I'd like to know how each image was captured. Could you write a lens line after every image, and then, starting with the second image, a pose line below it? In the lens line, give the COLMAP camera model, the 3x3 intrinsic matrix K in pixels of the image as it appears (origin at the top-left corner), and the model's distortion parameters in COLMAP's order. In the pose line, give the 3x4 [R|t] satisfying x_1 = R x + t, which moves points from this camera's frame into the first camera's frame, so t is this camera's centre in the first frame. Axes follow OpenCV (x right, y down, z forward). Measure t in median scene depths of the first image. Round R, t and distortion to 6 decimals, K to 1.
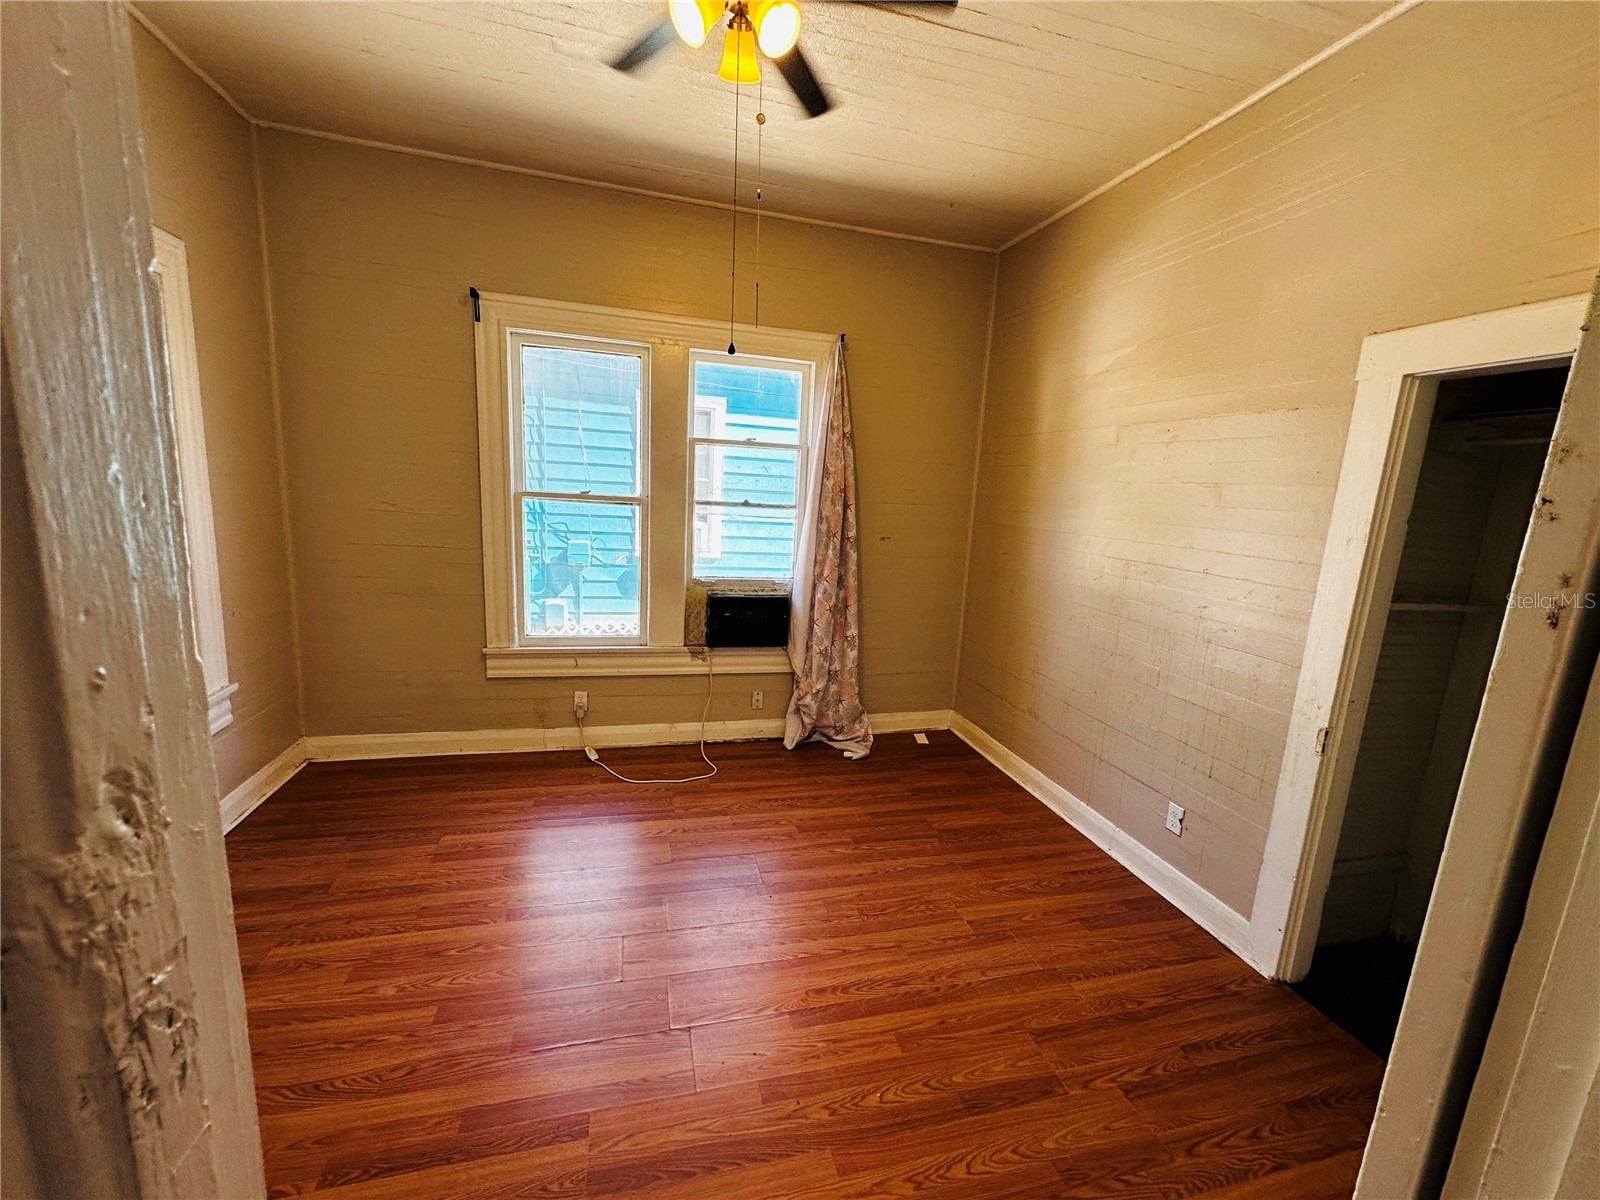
lens RADIAL K [[638.4, 0, 800.6], [0, 638.4, 604.2], [0, 0, 1]] dist [-0.004638, 0.001165]
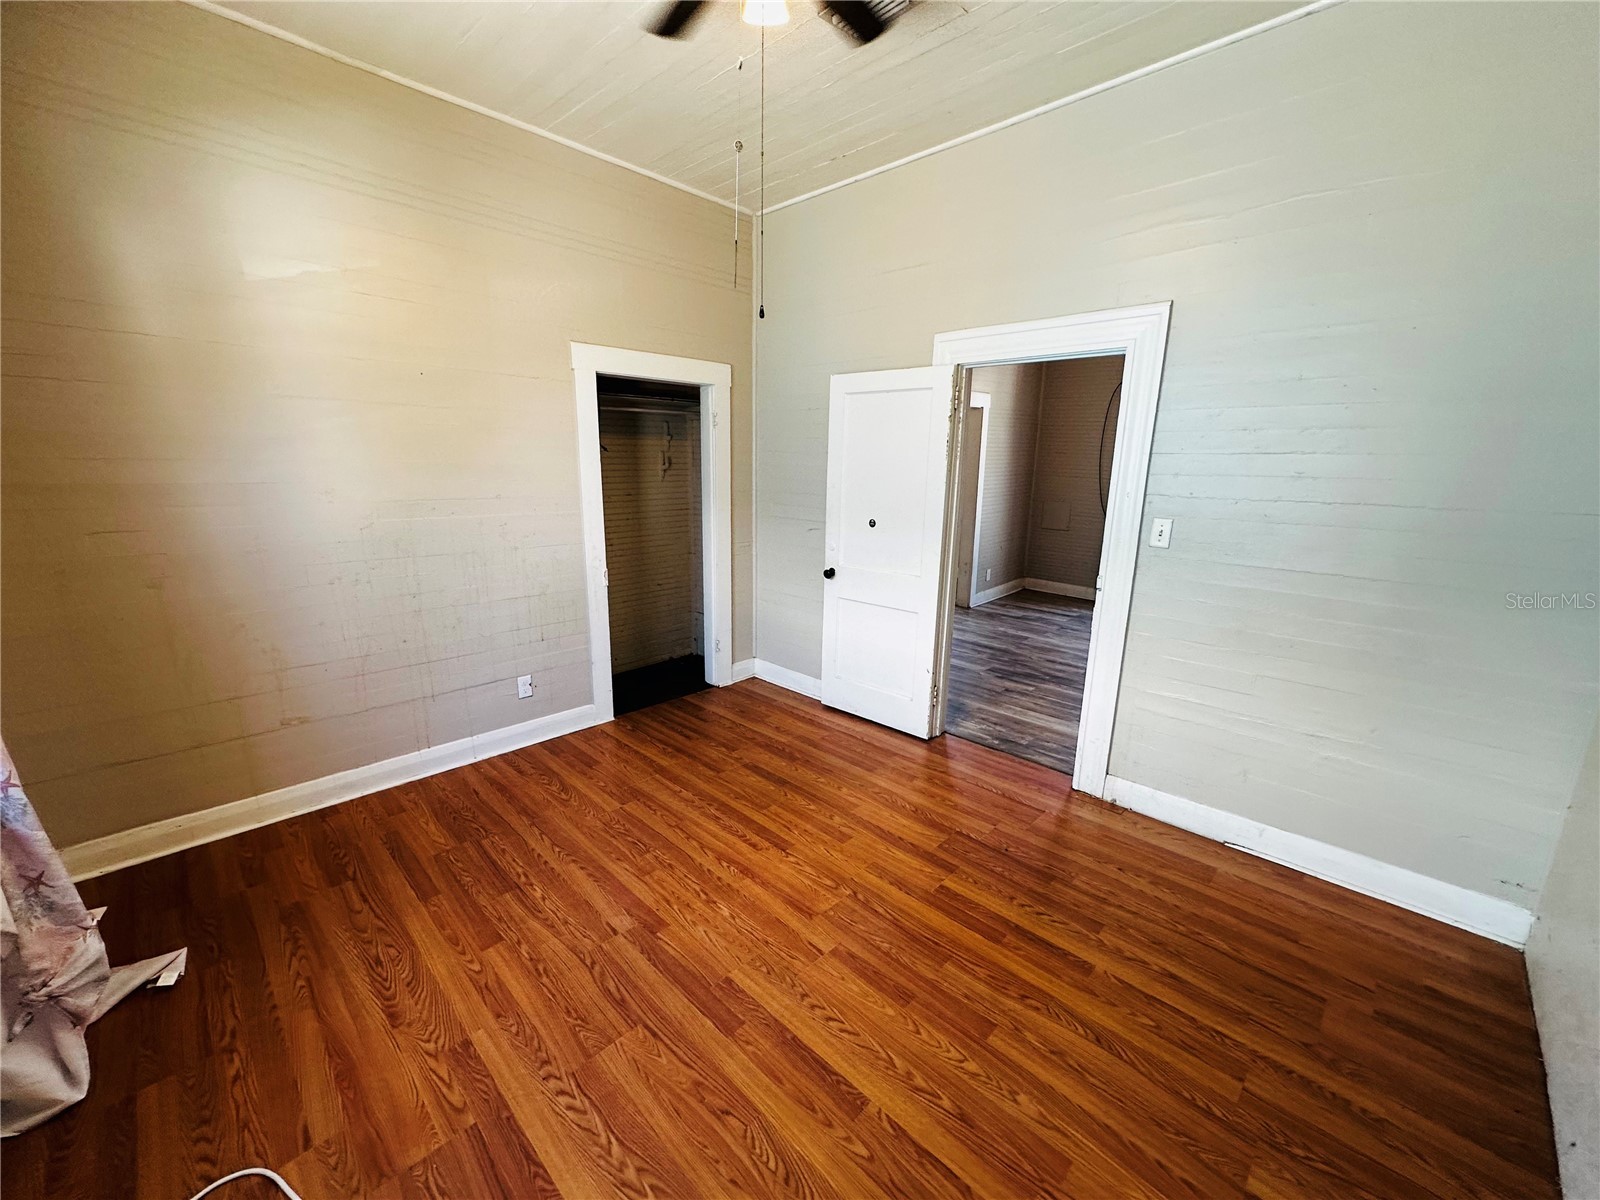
lens RADIAL K [[638.4, 0, 800.6], [0, 638.4, 604.2], [0, 0, 1]] dist [-0.004638, 0.001165]
pose [[-0.513062, -0.256671, 0.819077, -0.749768], [0.106118, 0.927957, 0.357261, -0.234717], [-0.851766, 0.270216, -0.448862, 1.075980]]
